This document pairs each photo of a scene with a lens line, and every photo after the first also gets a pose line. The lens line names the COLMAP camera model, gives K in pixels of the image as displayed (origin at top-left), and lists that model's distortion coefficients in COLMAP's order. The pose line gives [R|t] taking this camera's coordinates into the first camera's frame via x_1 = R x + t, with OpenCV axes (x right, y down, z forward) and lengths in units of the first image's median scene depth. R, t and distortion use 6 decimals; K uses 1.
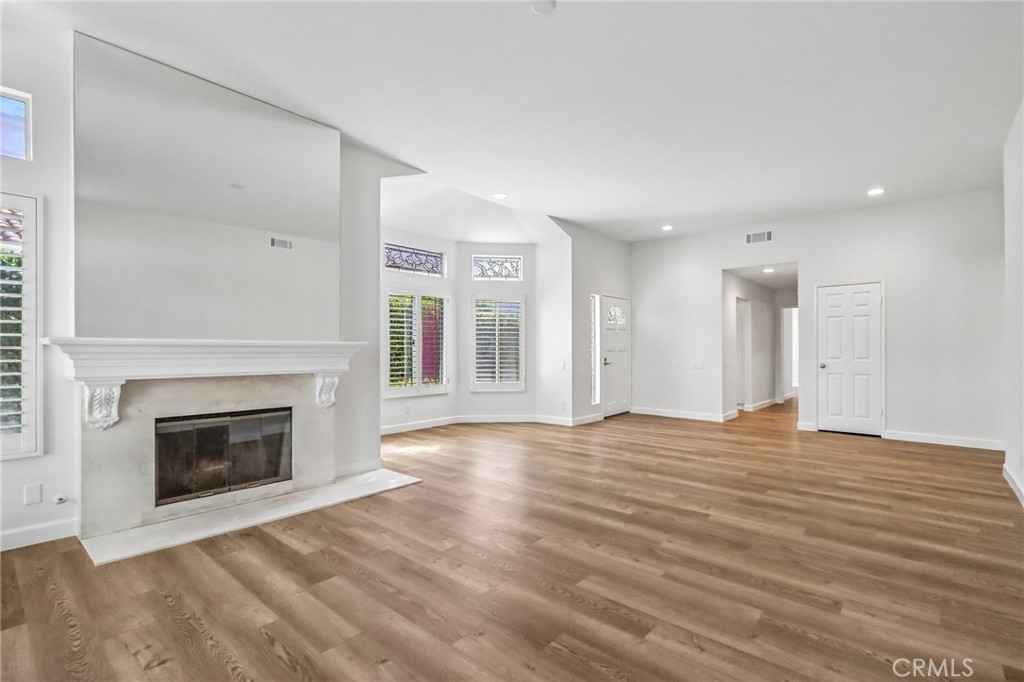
lens RADIAL K [[470.3, 0, 512.0], [0, 470.3, 341.0], [0, 0, 1]] dist [0.000312, -0.000440]
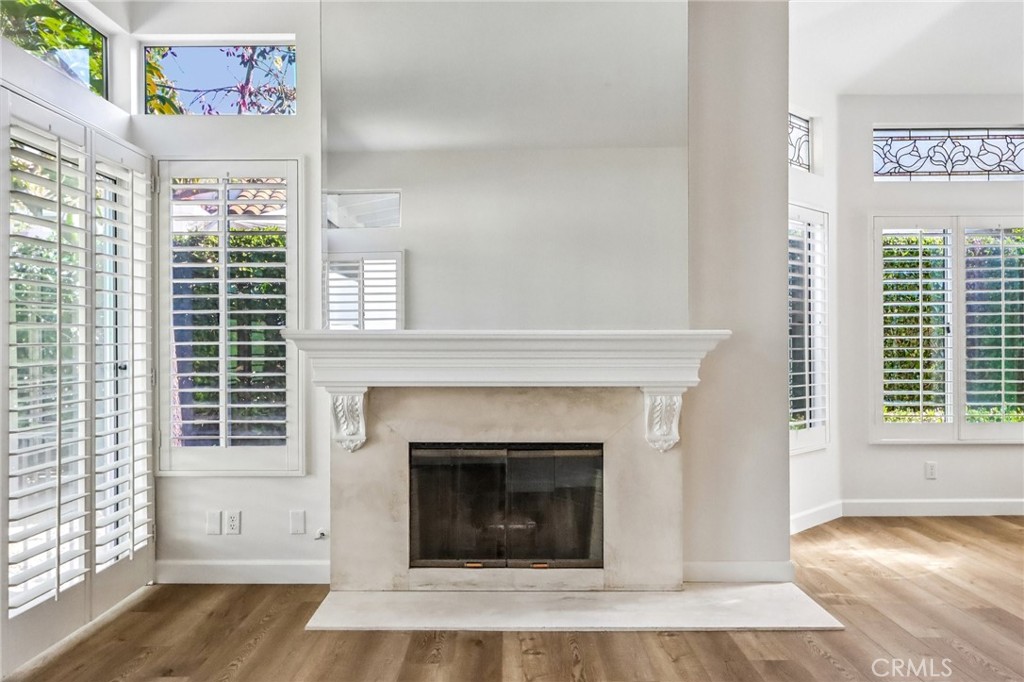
lens RADIAL K [[823.7, 0, 512.0], [0, 823.7, 341.0], [0, 0, 1]] dist [-0.003025, -0.001992]
pose [[0.660862, -0.004788, -0.750492, 0.241637], [0.015044, 0.999863, 0.006868, 0.005593], [0.750356, -0.015829, 0.660844, 0.271220]]
